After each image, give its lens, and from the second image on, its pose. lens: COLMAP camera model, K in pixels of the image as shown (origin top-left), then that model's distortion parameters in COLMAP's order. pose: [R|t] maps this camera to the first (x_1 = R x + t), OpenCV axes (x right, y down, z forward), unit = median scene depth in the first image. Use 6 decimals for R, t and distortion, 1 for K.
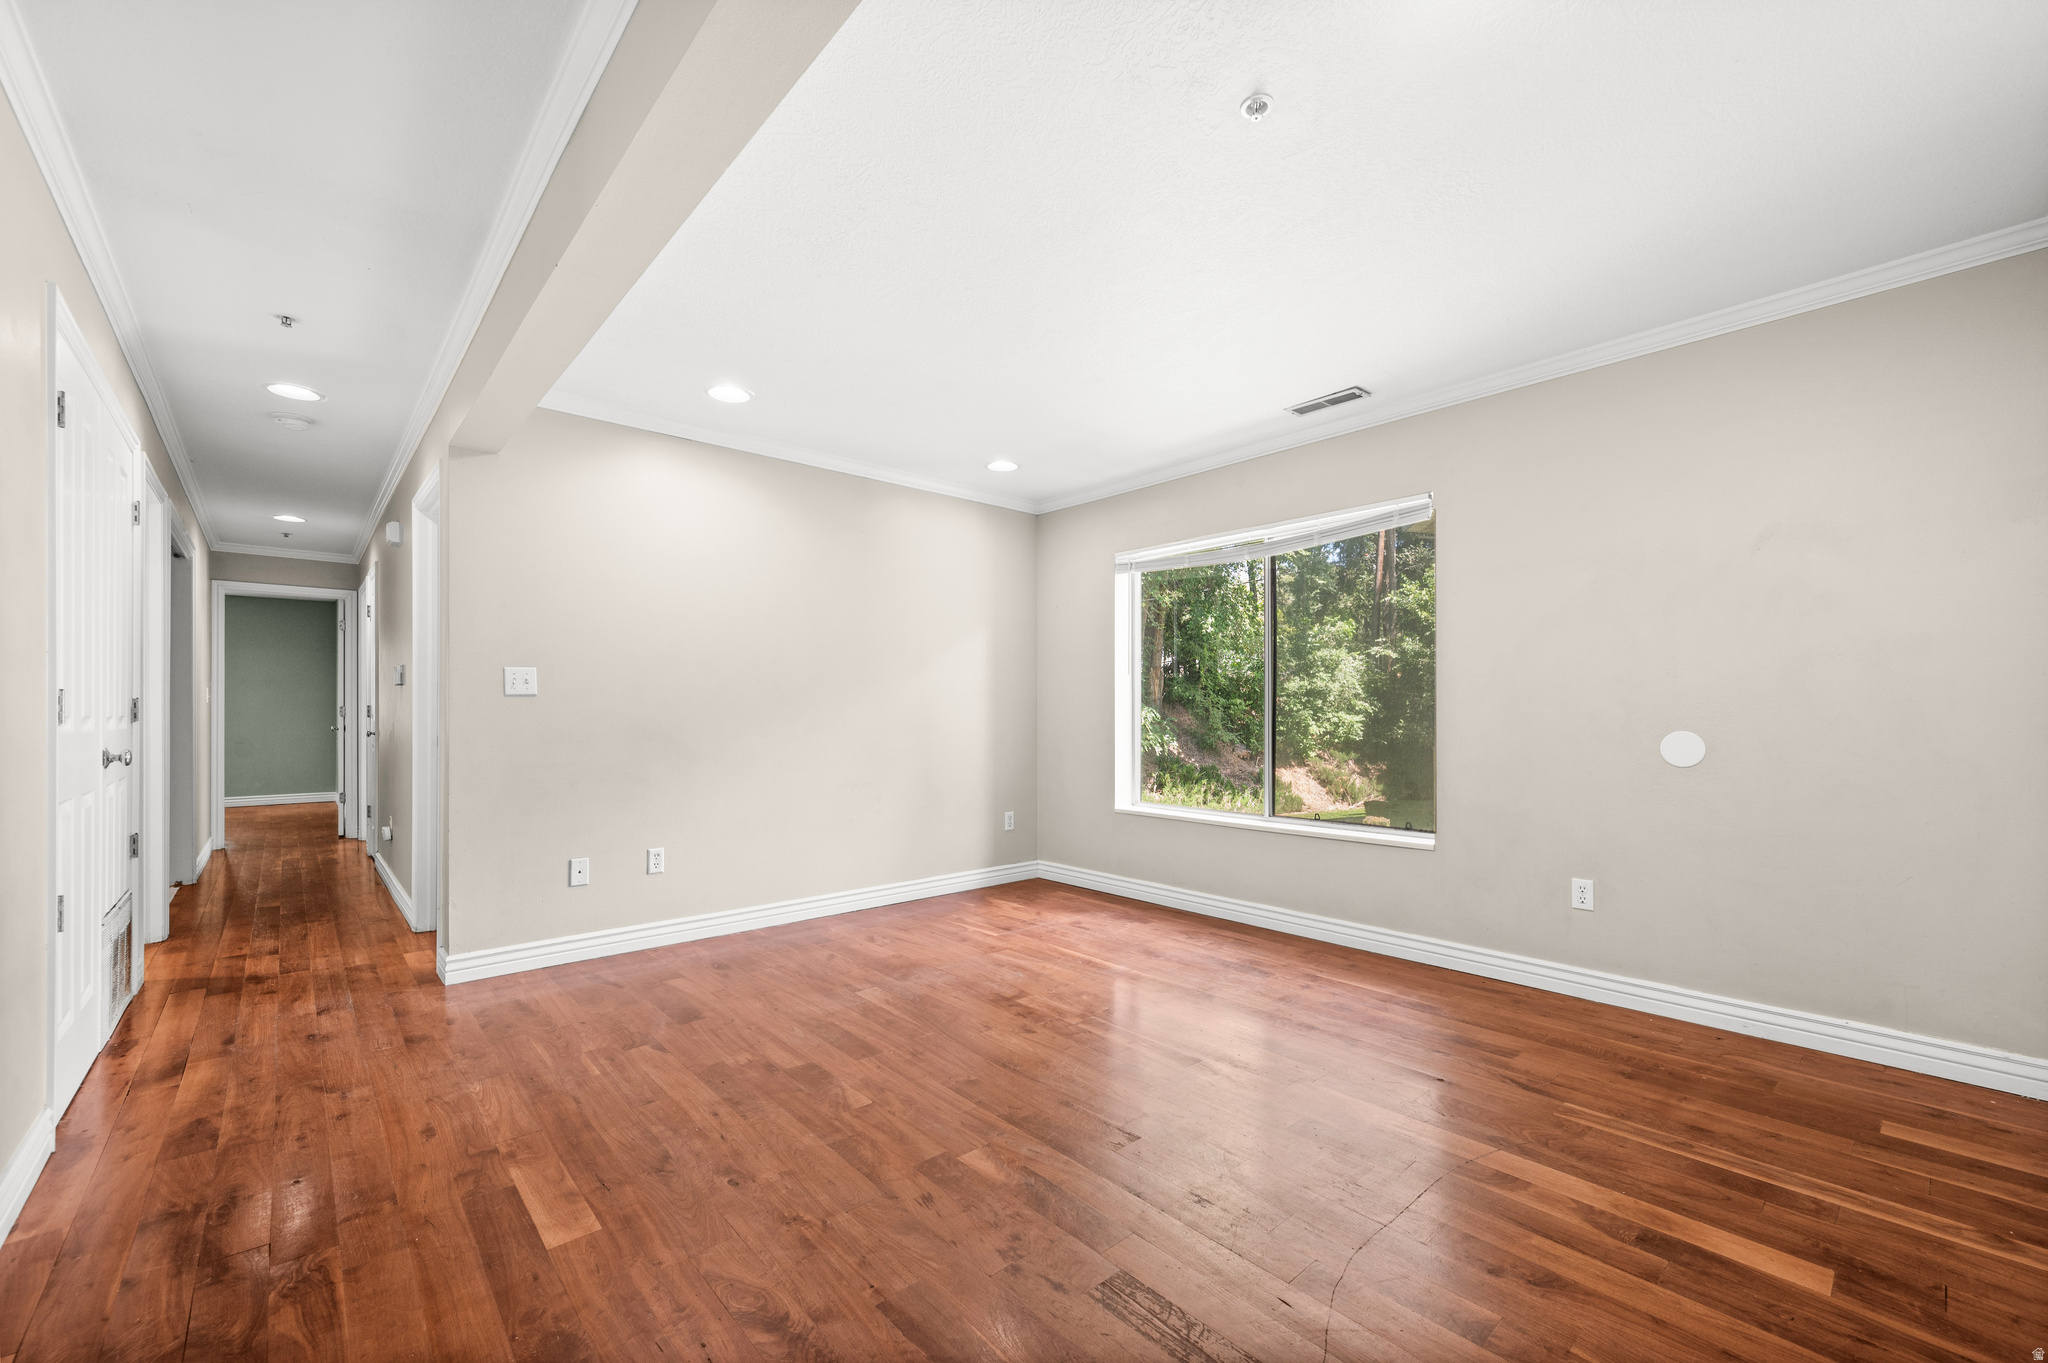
lens RADIAL K [[814.9, 0, 1031.7], [0, 814.9, 715.3], [0, 0, 1]] dist [-0.001145, -0.000133]
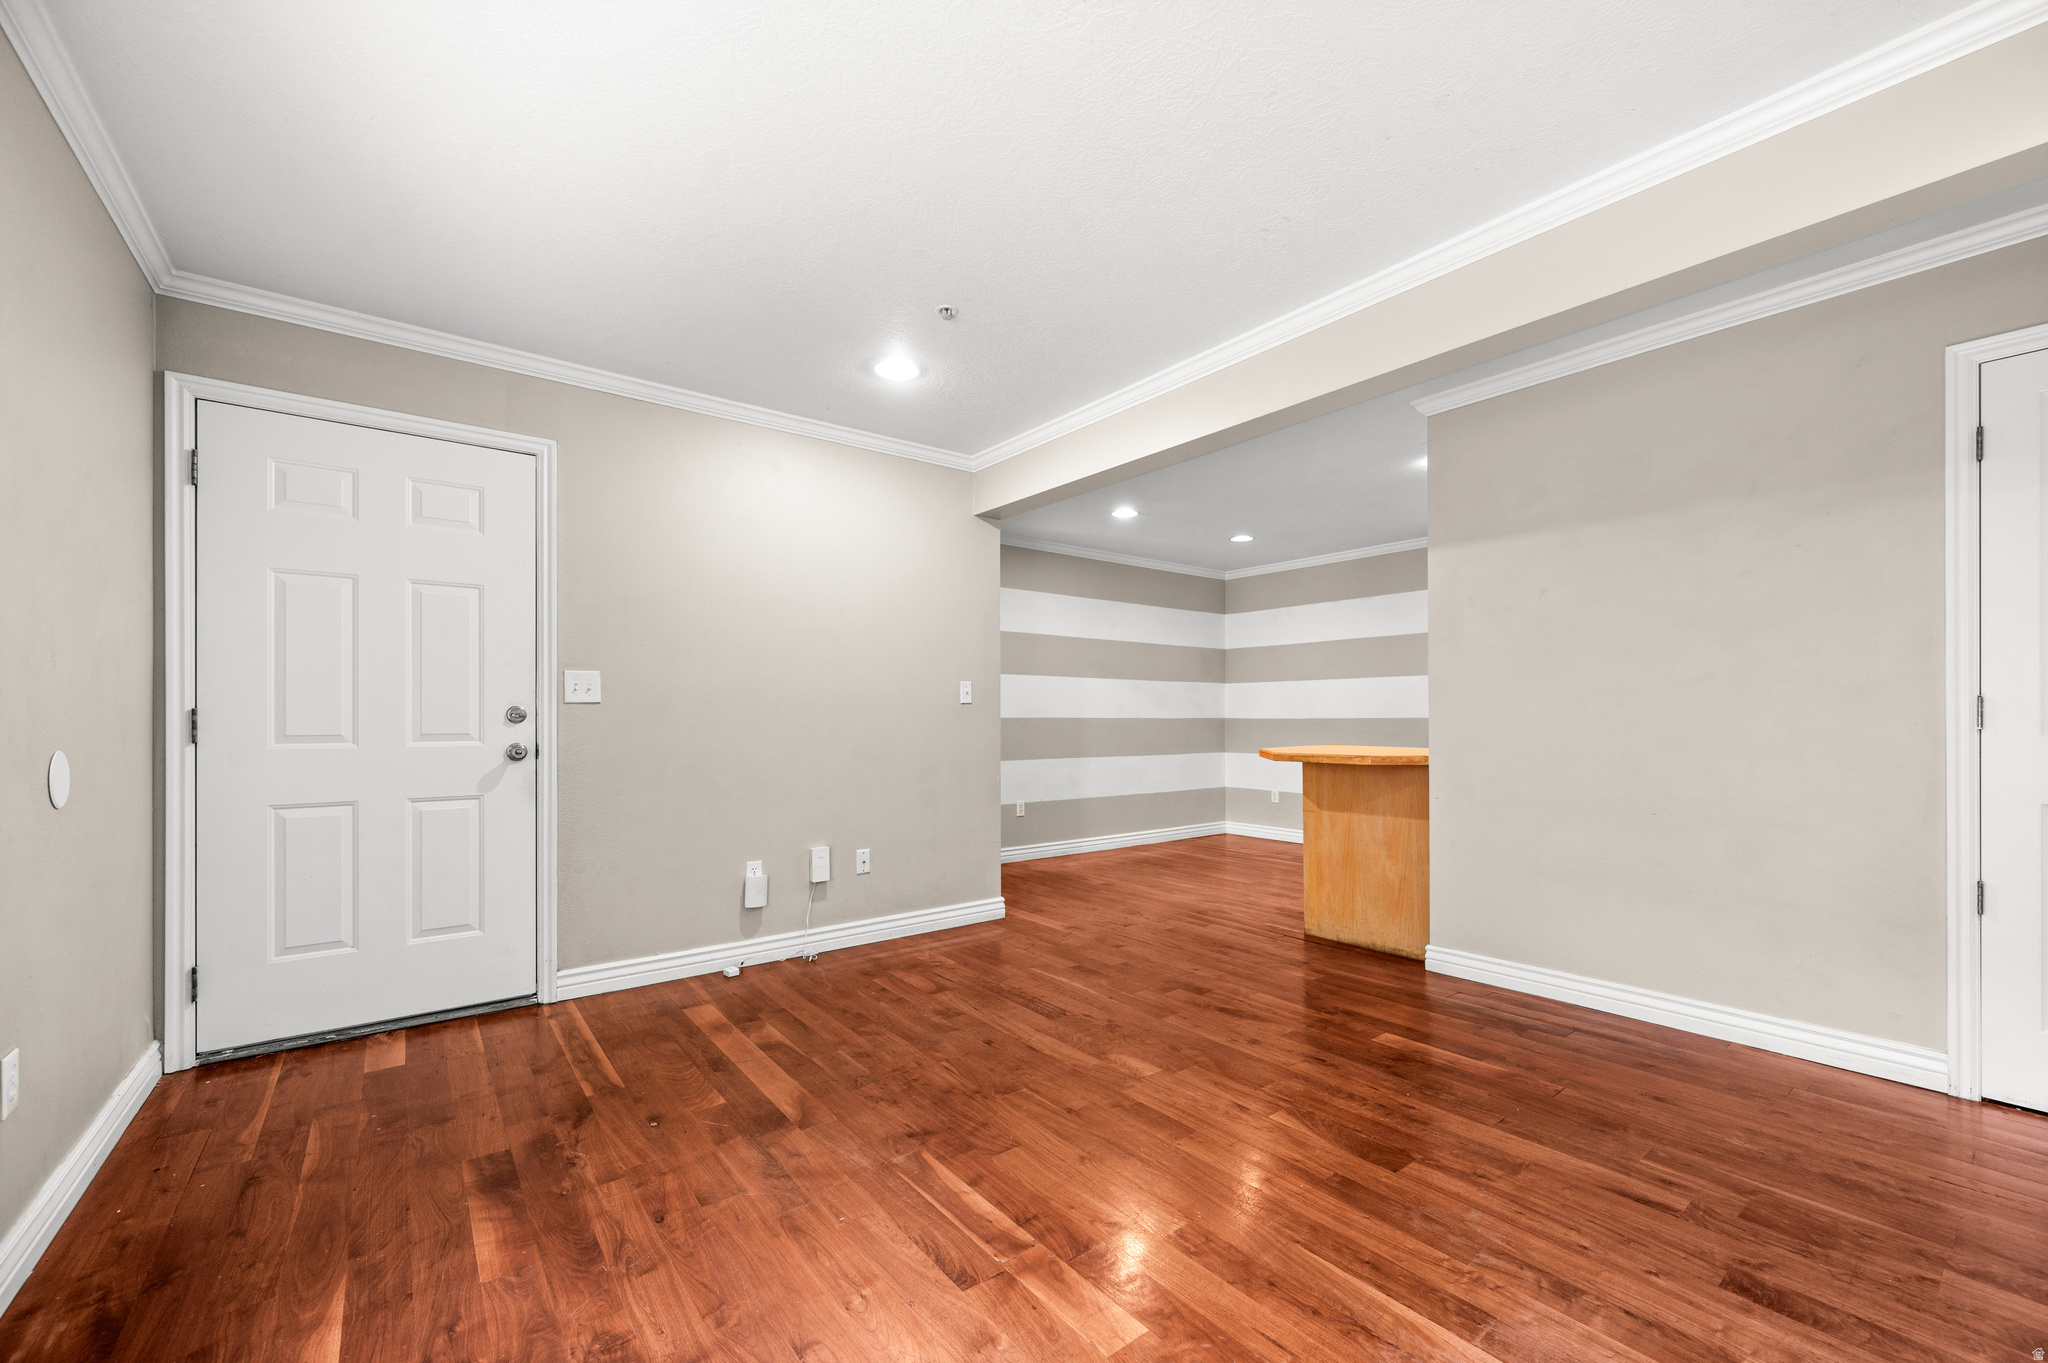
lens RADIAL K [[818.9, 0, 1026.6], [0, 818.9, 704.3], [0, 0, 1]] dist [0.000445, -0.000167]
pose [[-0.996548, 0.001868, 0.082998, 0.017613], [0.001057, 0.999951, -0.009808, -0.014180], [-0.083012, -0.009687, -0.996501, 2.714761]]
